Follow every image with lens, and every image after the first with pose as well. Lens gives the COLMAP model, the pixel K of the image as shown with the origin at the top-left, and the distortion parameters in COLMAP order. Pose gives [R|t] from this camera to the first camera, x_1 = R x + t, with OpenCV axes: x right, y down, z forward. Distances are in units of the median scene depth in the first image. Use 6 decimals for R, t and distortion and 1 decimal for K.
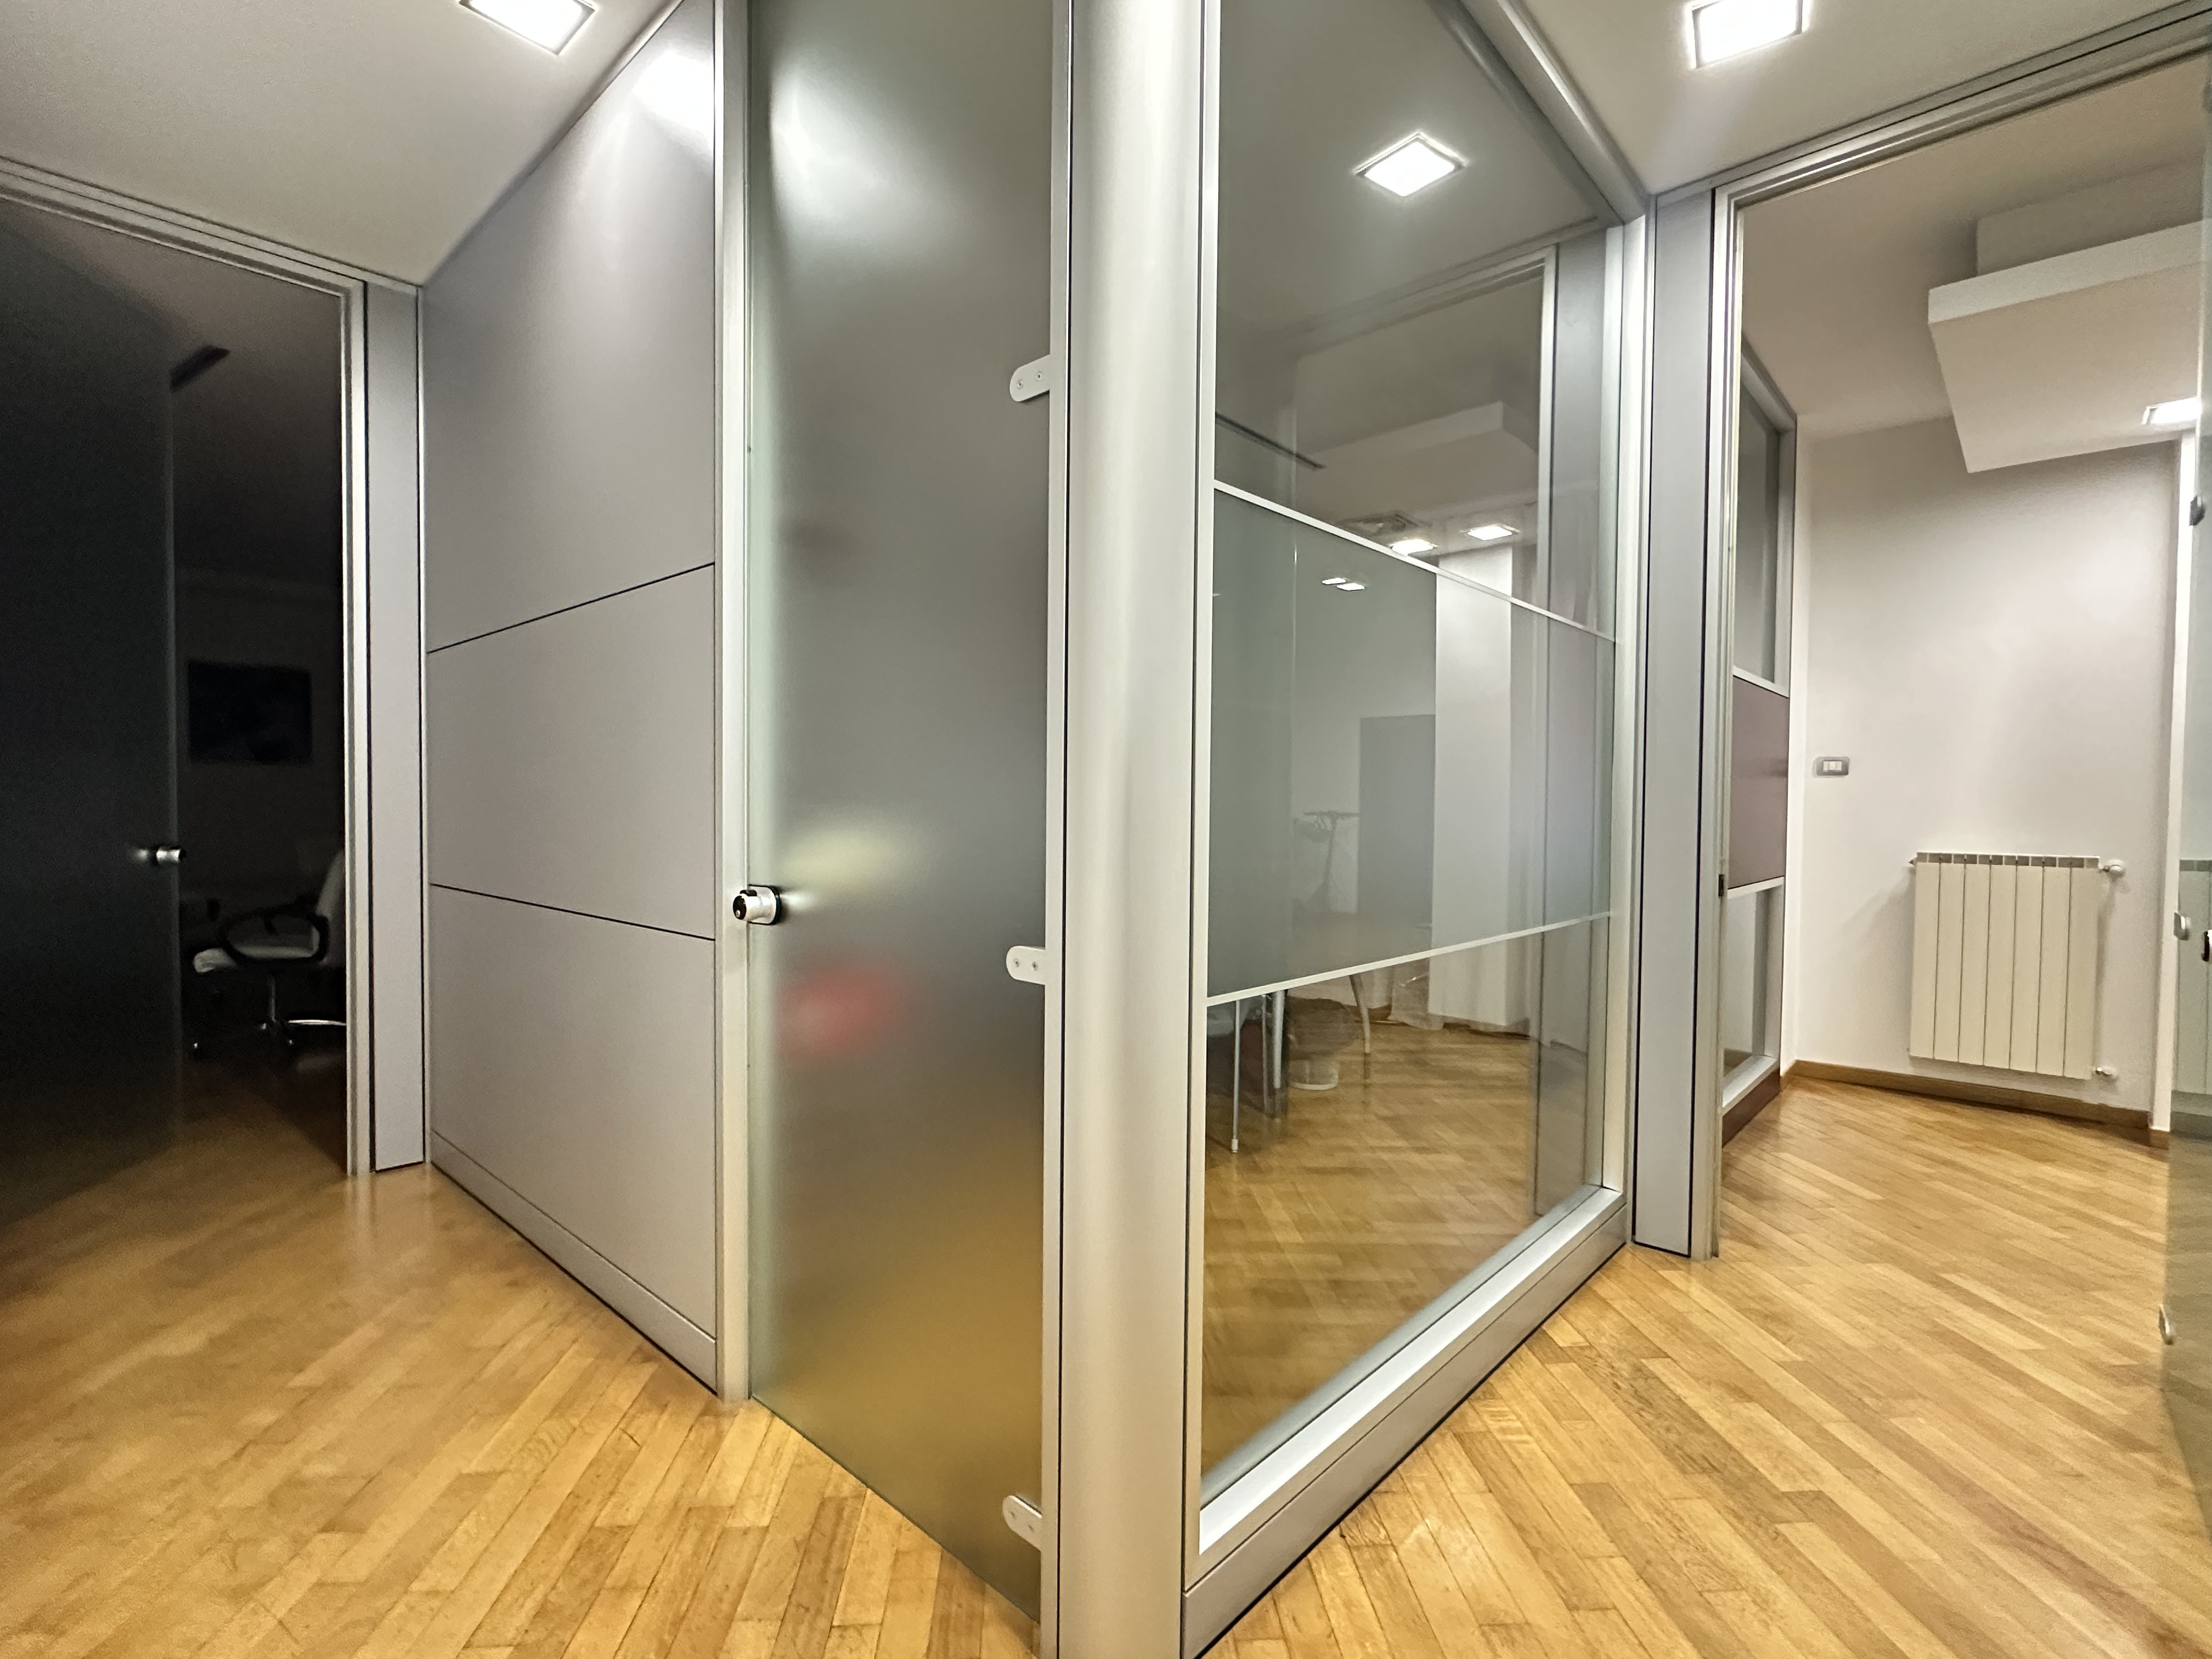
lens RADIAL K [[1023.9, 0, 1097.0], [0, 1023.9, 833.0], [0, 0, 1]] dist [0.000389, -0.000757]
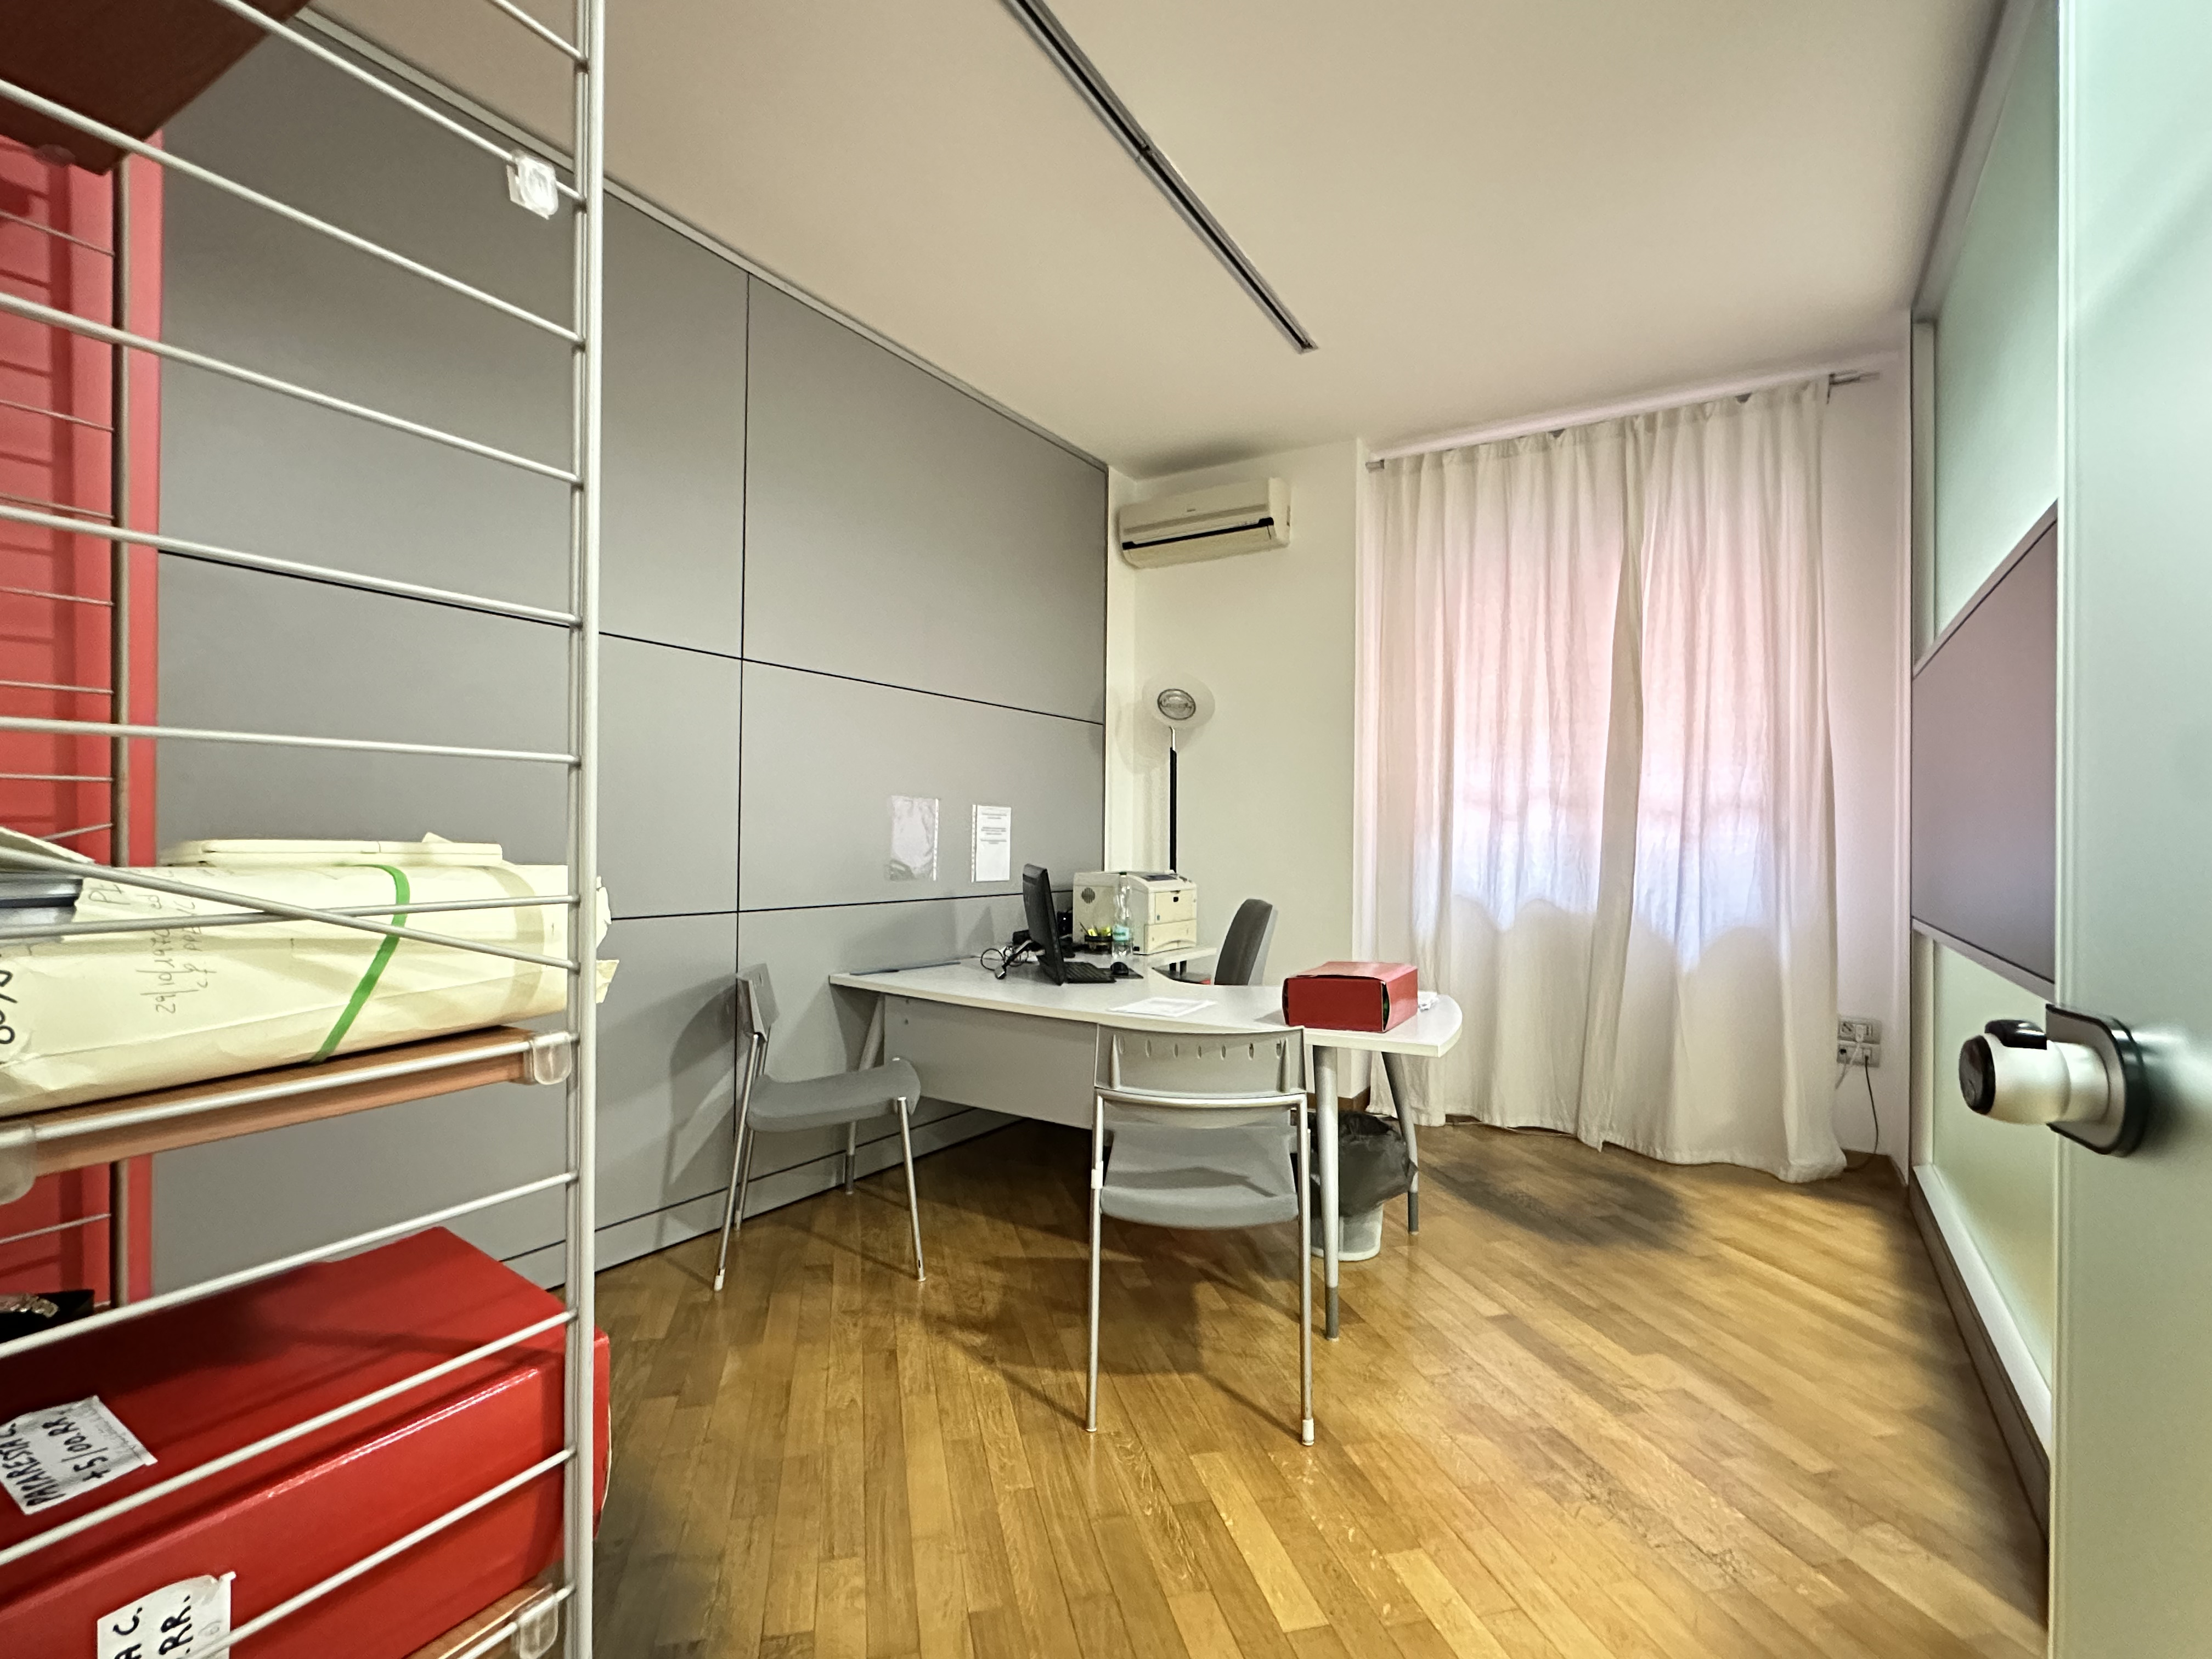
lens RADIAL K [[1023.9, 0, 1097.0], [0, 1023.9, 835.3], [0, 0, 1]] dist [0.000389, -0.000757]
pose [[0.983576, 0.000639, 0.180492, -0.061213], [0.005133, 0.999490, -0.031513, 0.002596], [-0.180420, 0.031922, 0.983071, 0.378631]]
